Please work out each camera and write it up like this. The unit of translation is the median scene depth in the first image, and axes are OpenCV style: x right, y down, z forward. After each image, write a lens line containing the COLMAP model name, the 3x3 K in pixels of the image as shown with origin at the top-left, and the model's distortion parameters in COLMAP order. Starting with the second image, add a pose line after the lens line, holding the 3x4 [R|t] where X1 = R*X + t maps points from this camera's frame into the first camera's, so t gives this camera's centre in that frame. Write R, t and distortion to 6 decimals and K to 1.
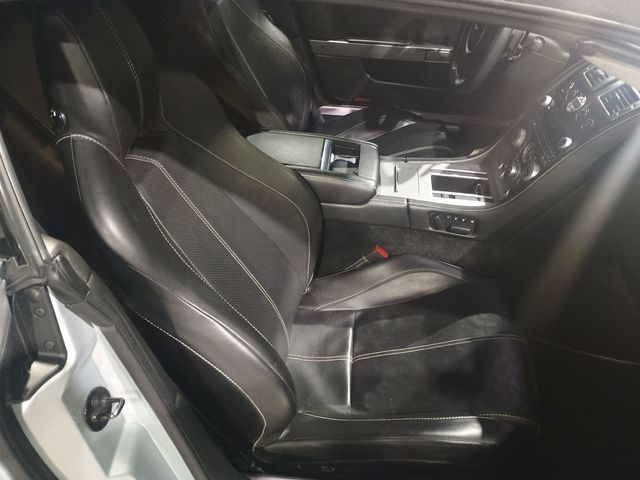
lens RADIAL K [[569.7, 0, 320.0], [0, 569.7, 240.0], [0, 0, 1]] dist [0.020708, -0.002774]
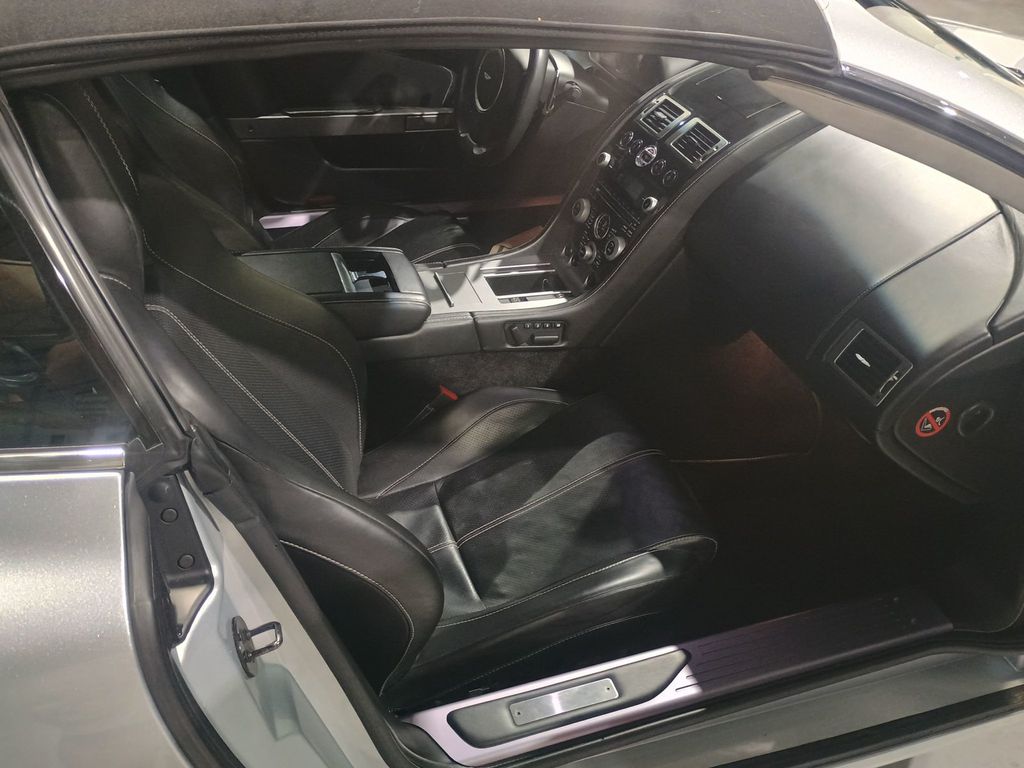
lens RADIAL K [[932.5, 0, 512.4], [0, 932.5, 413.0], [0, 0, 1]] dist [0.007292, 0.001425]
pose [[0.898689, -0.220814, 0.378946, -0.277704], [0.231243, 0.972722, 0.018406, 0.043405], [-0.372673, 0.071088, 0.925236, -0.115208]]
